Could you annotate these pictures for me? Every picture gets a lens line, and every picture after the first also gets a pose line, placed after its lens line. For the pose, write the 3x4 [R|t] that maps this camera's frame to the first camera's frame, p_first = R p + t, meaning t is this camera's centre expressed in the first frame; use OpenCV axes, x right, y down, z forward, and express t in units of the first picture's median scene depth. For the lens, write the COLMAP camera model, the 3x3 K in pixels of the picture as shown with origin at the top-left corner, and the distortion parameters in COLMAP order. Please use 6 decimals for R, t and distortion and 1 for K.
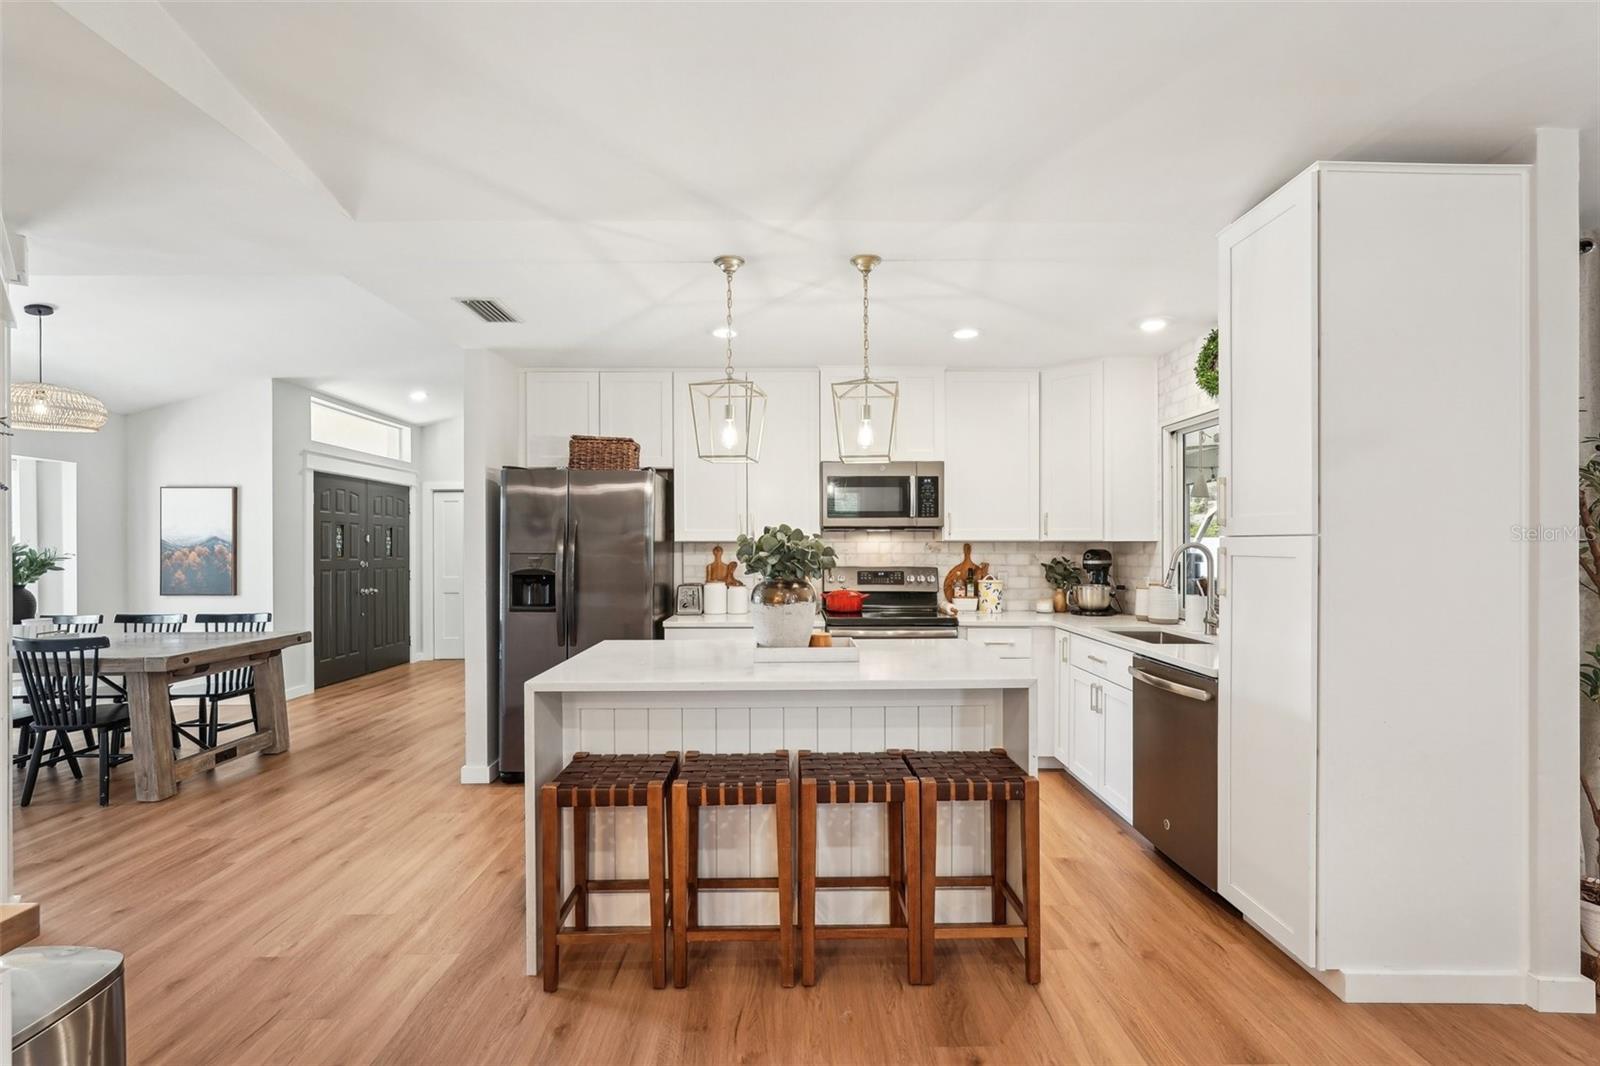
lens RADIAL K [[719.4, 0, 804.2], [0, 719.4, 544.9], [0, 0, 1]] dist [-0.012379, 0.006600]
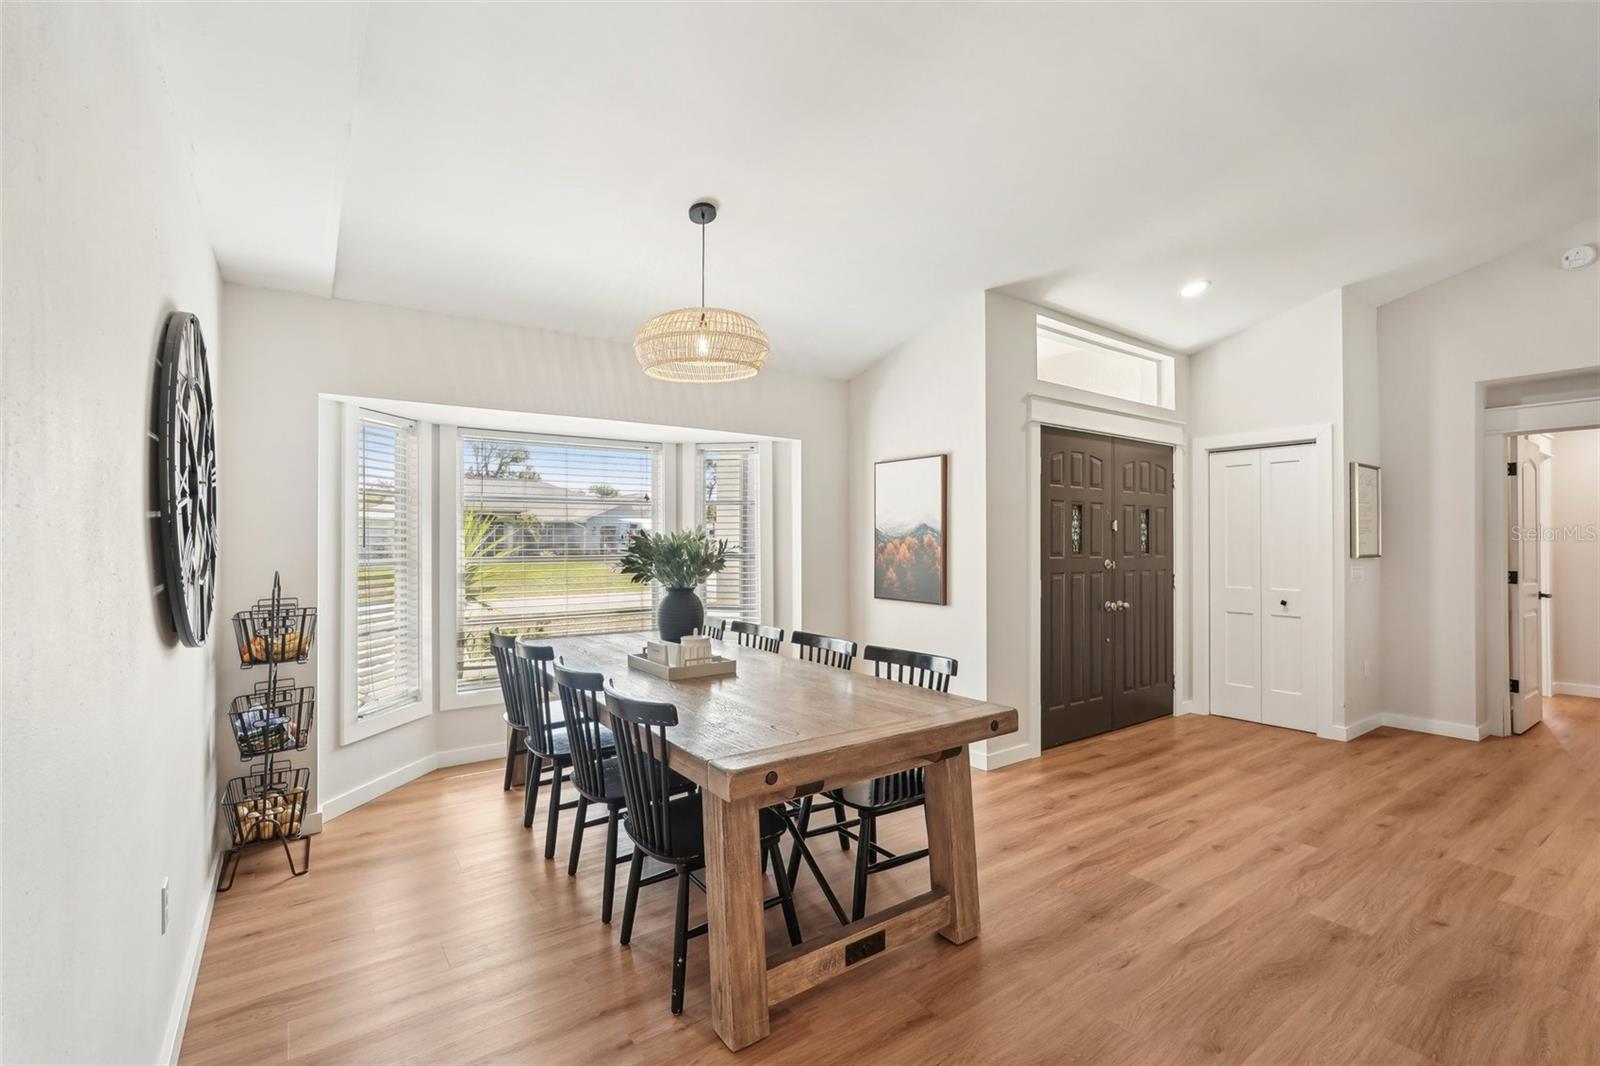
lens RADIAL K [[719.4, 0, 805.9], [0, 719.4, 538.0], [0, 0, 1]] dist [-0.012379, 0.006600]
pose [[0.587909, 0.002415, -0.808923, -0.289719], [-0.001211, 0.999997, 0.002105, 0.001784], [0.808926, -0.000258, 0.587910, 0.456974]]
